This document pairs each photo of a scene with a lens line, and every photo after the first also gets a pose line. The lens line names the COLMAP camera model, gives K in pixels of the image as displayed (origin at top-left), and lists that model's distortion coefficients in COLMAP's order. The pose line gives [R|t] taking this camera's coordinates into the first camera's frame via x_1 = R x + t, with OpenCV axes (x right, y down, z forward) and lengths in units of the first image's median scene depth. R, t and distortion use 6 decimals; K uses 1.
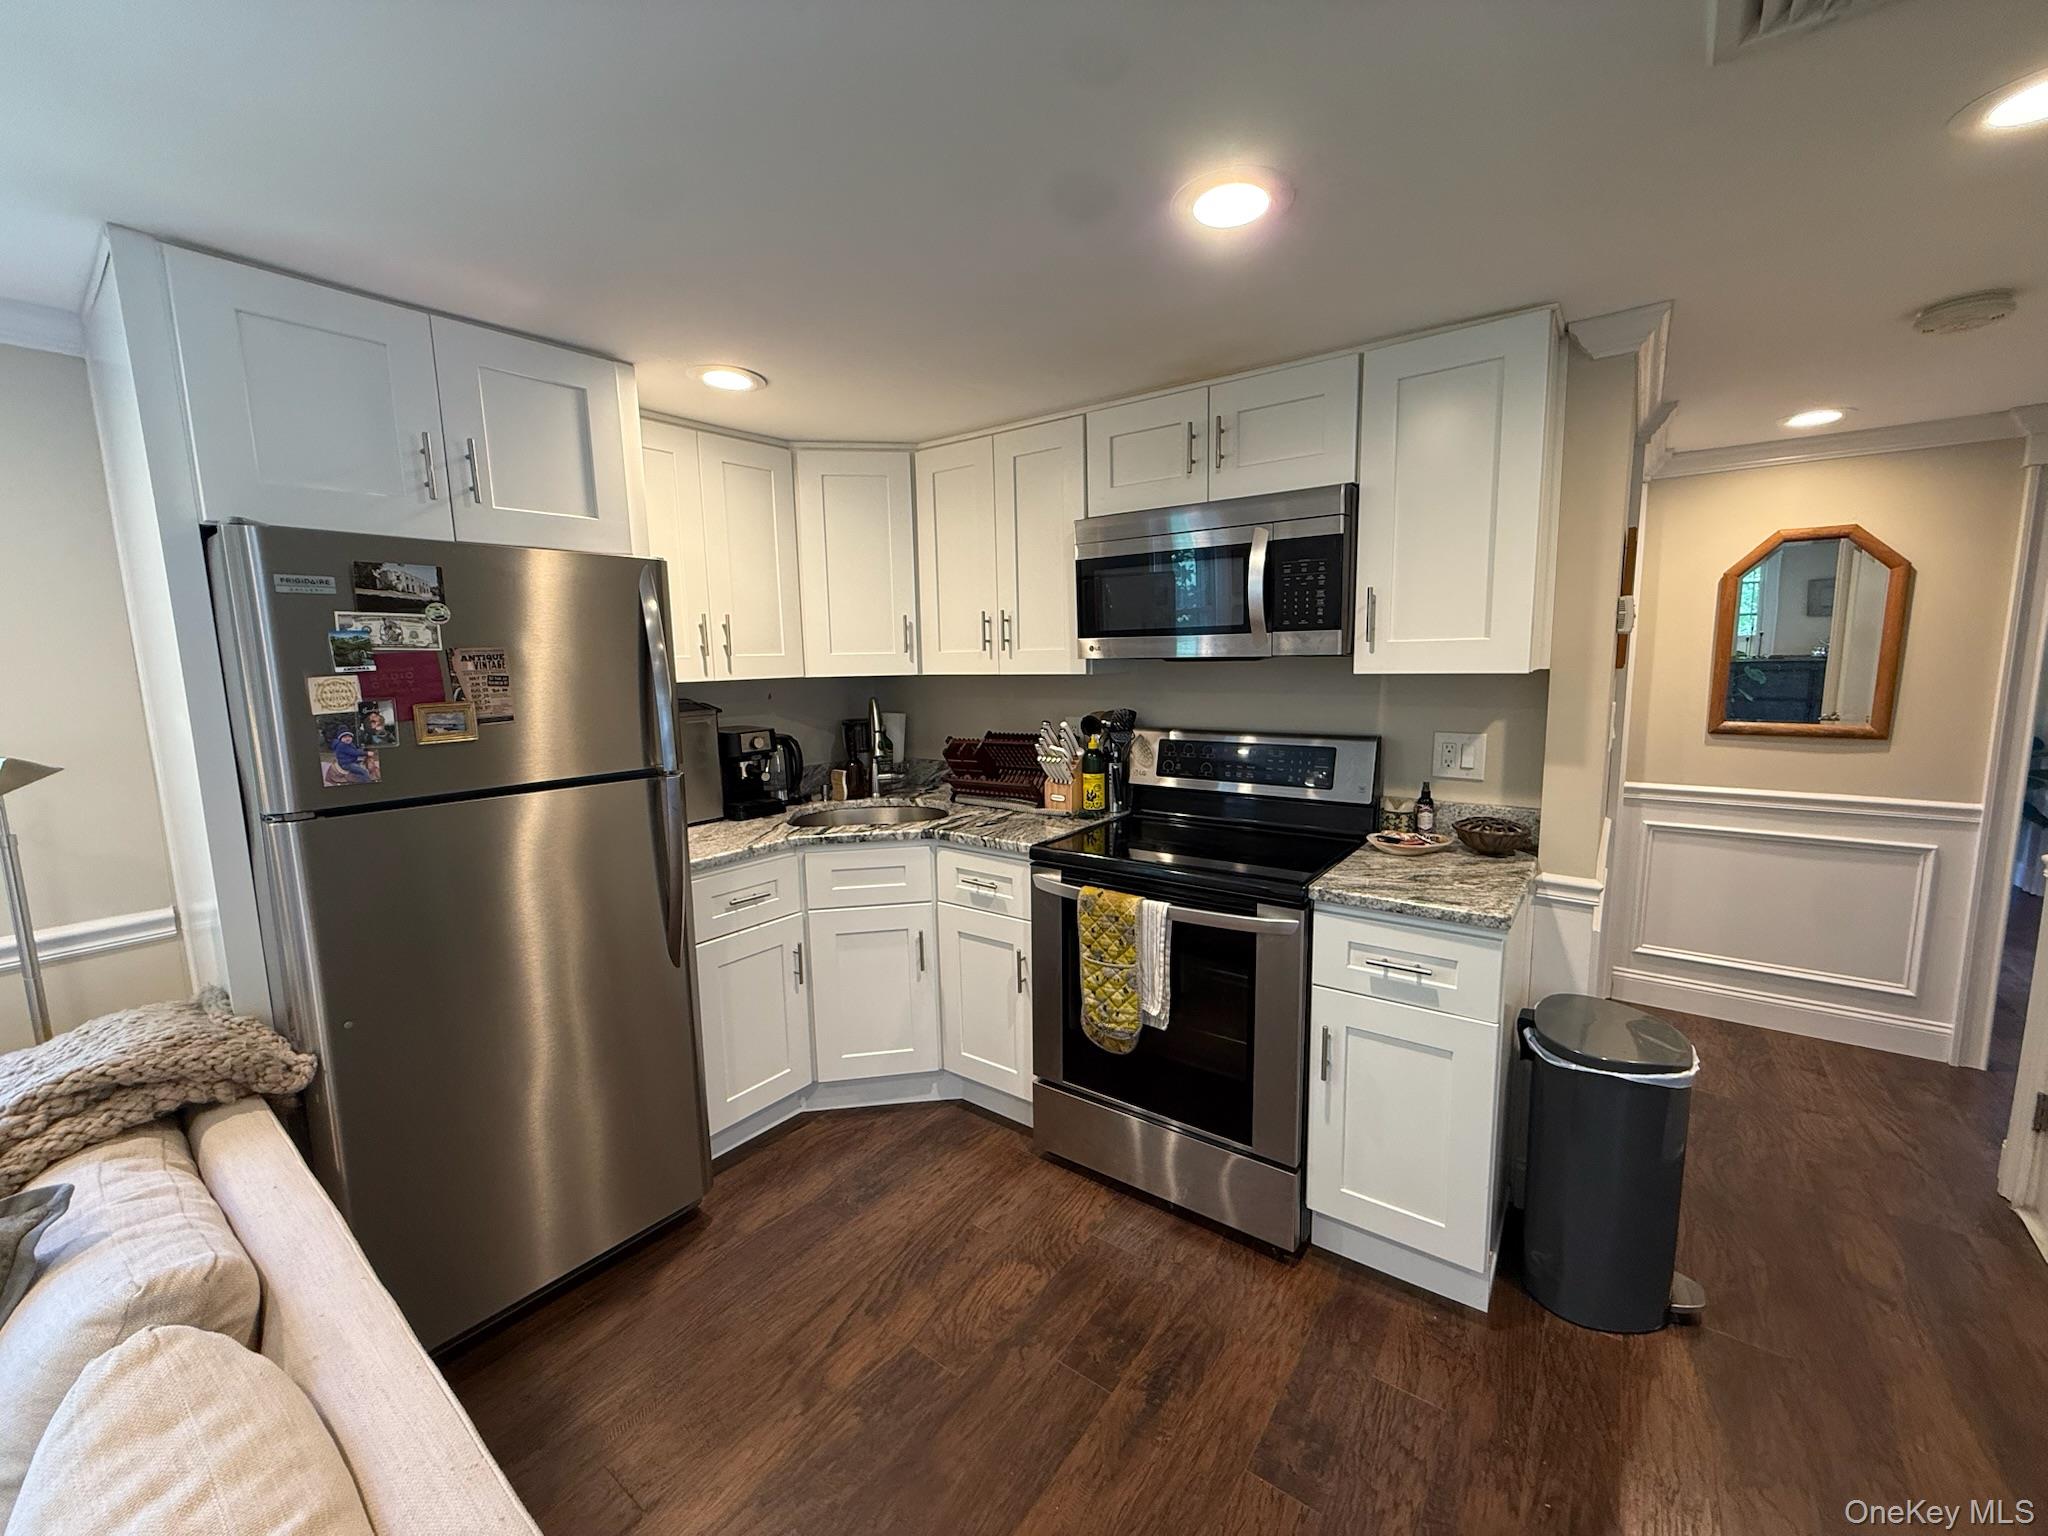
lens RADIAL K [[816.8, 0, 1021.8], [0, 816.8, 768.8], [0, 0, 1]] dist [0.000897, -0.000082]
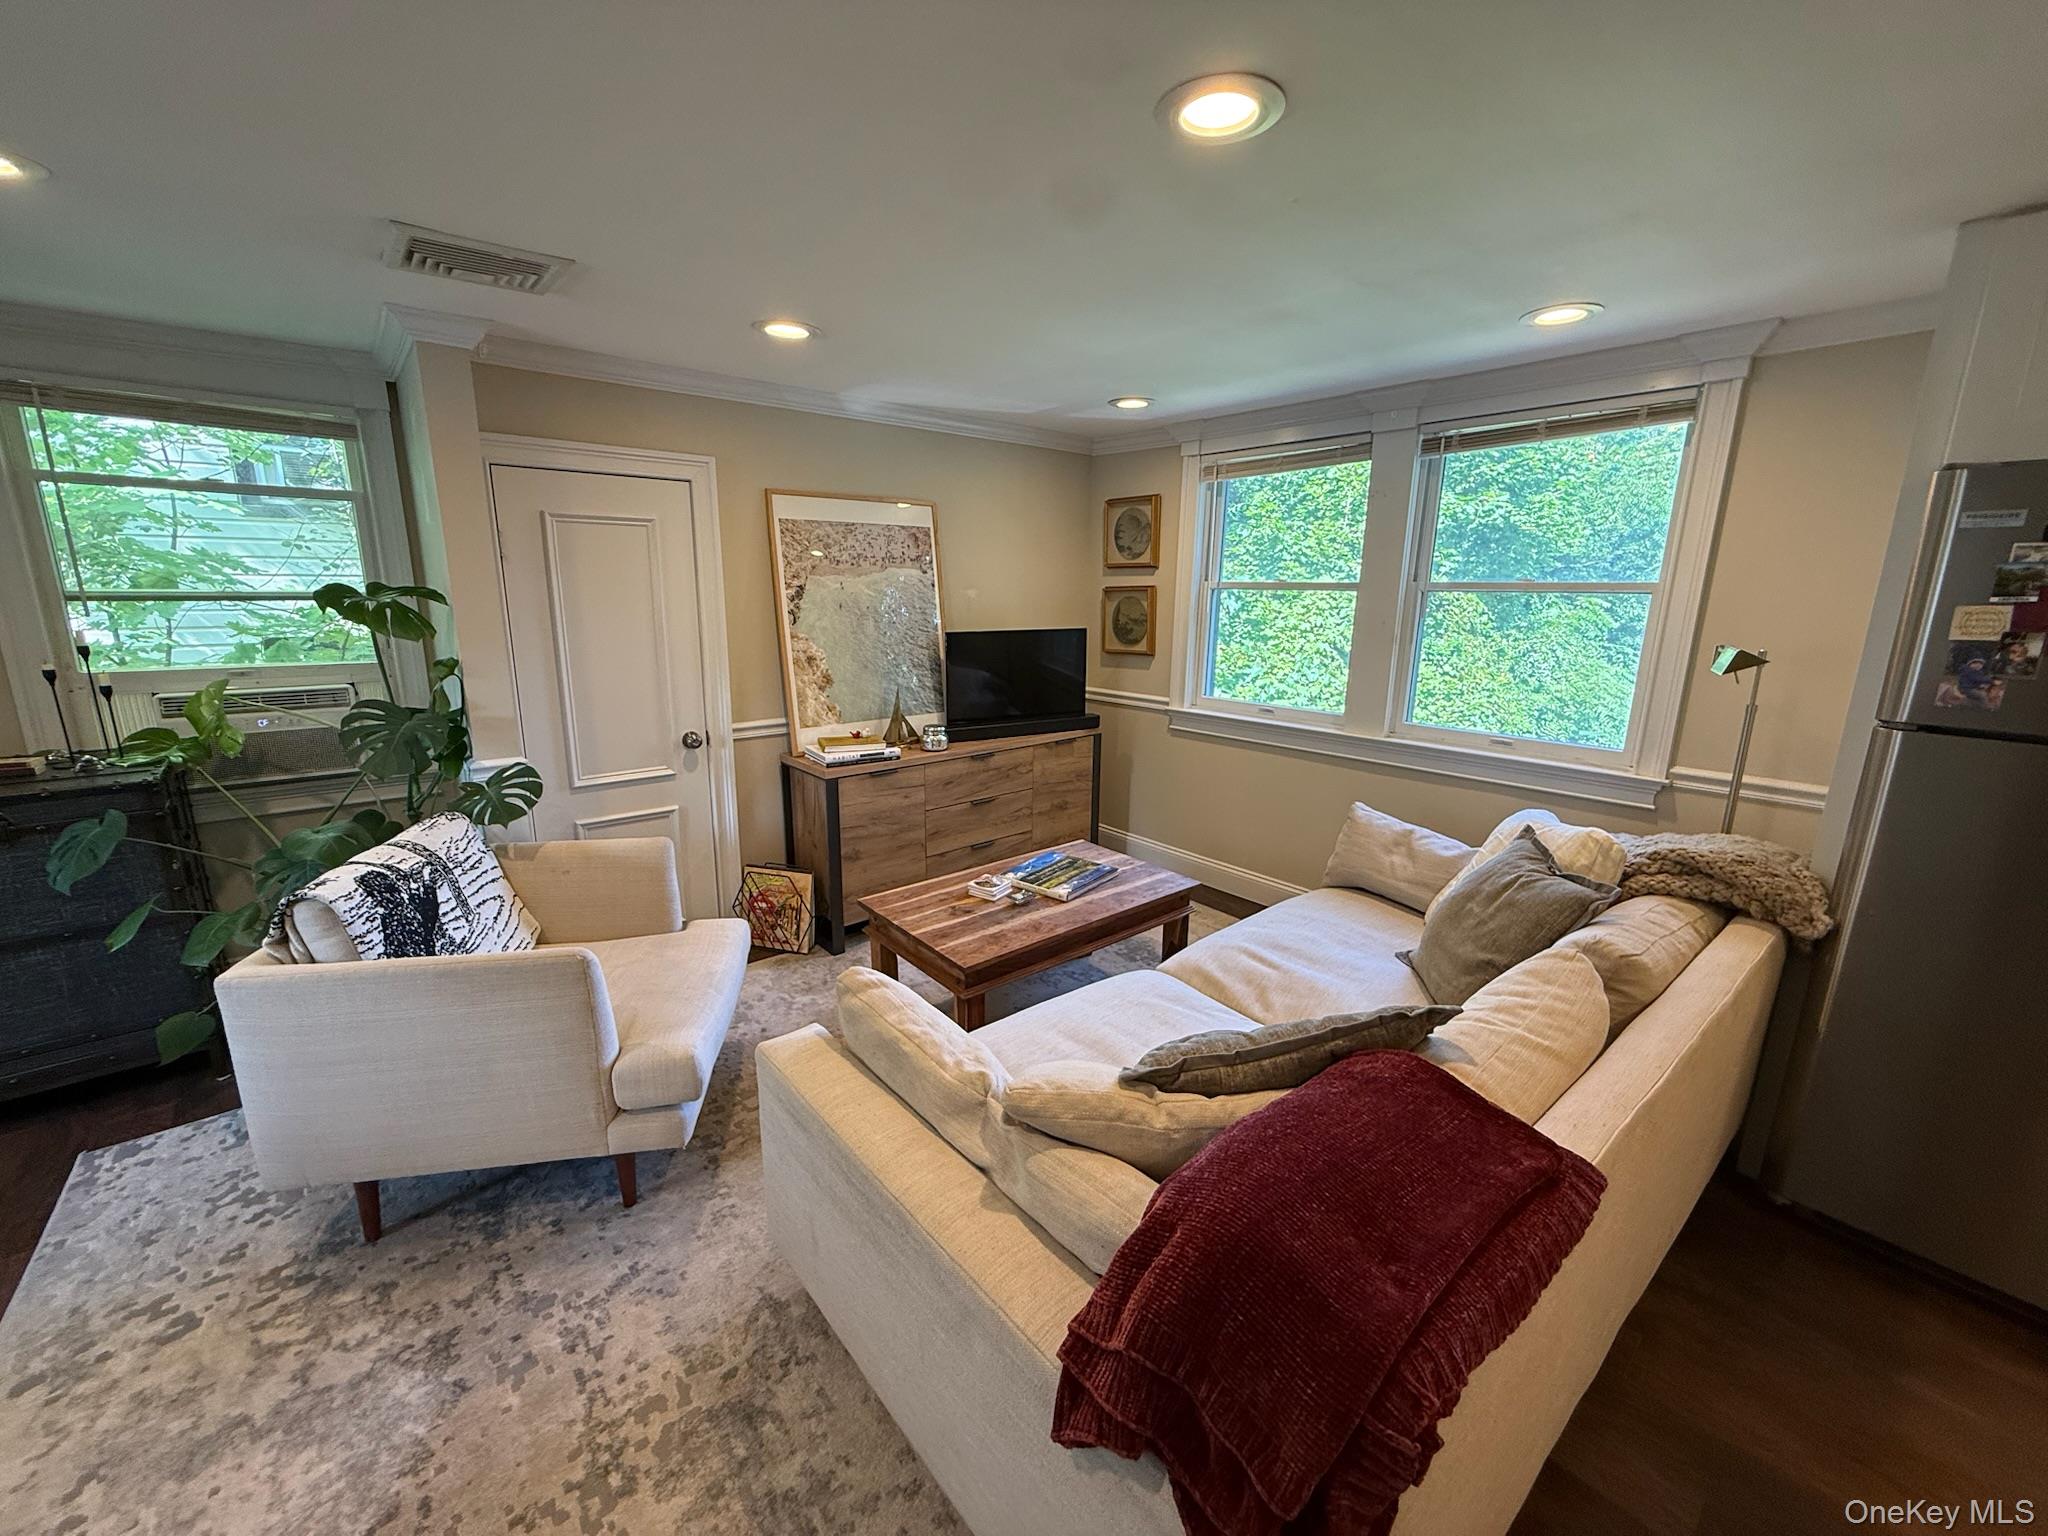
lens RADIAL K [[816.8, 0, 1021.8], [0, 816.8, 768.8], [0, 0, 1]] dist [0.000897, -0.000082]
pose [[-0.217743, 0.232878, -0.947816, 0.339594], [-0.138816, 0.953855, 0.266252, -0.013270], [0.966084, 0.189546, -0.175368, 0.007428]]
